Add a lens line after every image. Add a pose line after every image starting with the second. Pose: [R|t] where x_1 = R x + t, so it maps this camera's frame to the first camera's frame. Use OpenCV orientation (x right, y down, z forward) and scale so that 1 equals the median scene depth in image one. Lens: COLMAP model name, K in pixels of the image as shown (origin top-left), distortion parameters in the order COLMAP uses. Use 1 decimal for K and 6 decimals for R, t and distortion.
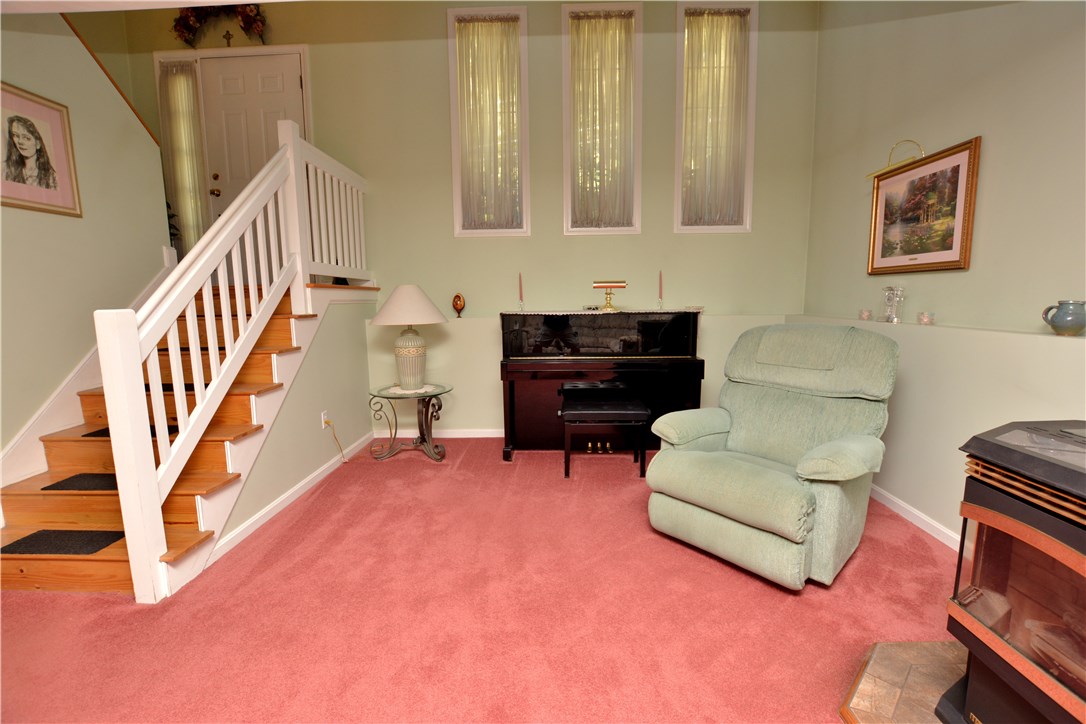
lens RADIAL K [[477.2, 0, 544.5], [0, 477.2, 365.3], [0, 0, 1]] dist [-0.034477, 0.005273]
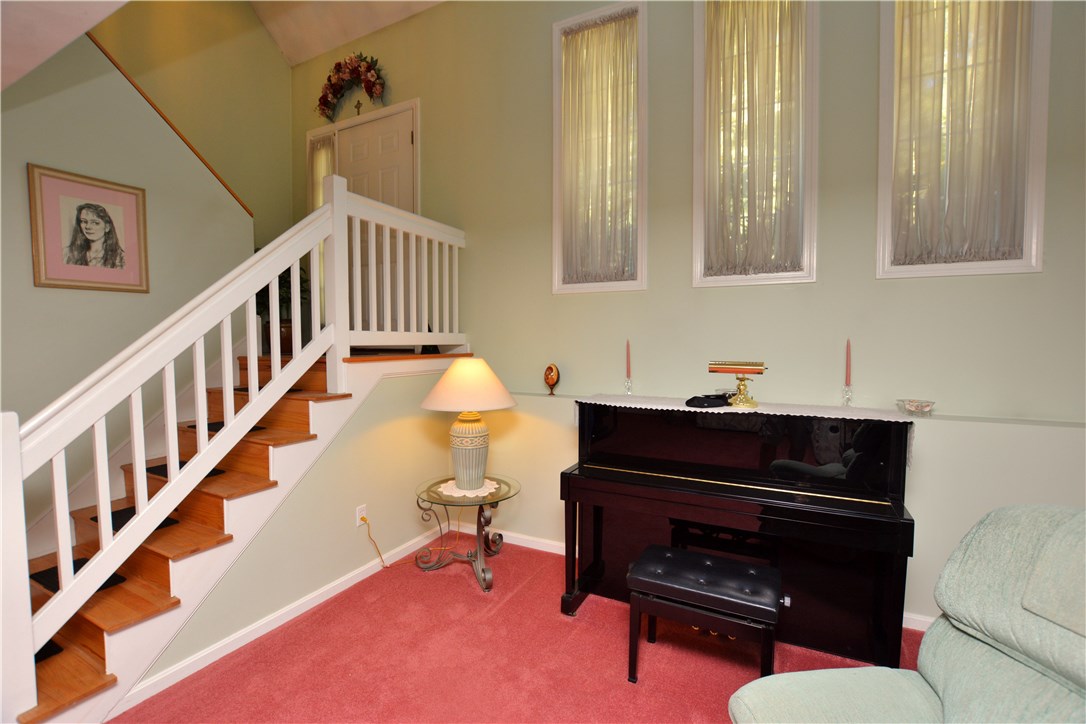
lens RADIAL K [[477.2, 0, 545.9], [0, 477.2, 362.8], [0, 0, 1]] dist [-0.034477, 0.005273]
pose [[0.902844, 0.033920, -0.428628, 0.180367], [-0.070971, 0.994966, -0.070753, -0.116203], [0.424071, 0.094299, 0.900706, 0.340758]]
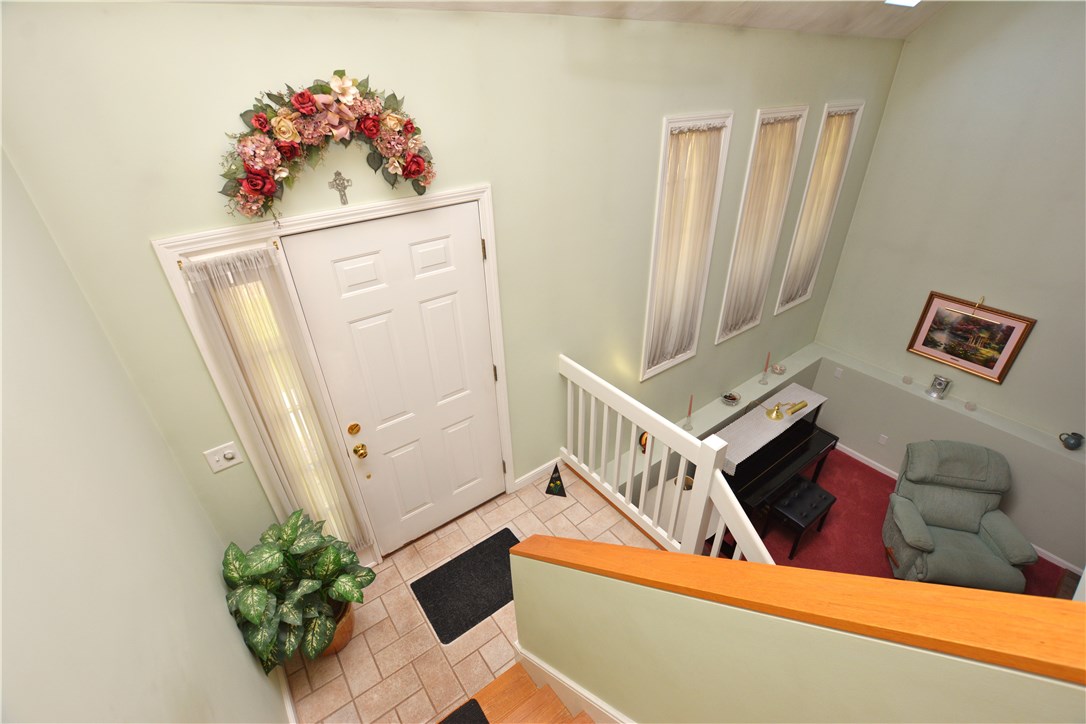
lens RADIAL K [[477.2, 0, 546.9], [0, 477.2, 362.3], [0, 0, 1]] dist [-0.034477, 0.005273]
pose [[0.786717, -0.323318, 0.525872, -0.960976], [0.097188, 0.906119, 0.411708, -0.836975], [-0.609615, -0.272789, 0.744282, 0.541089]]
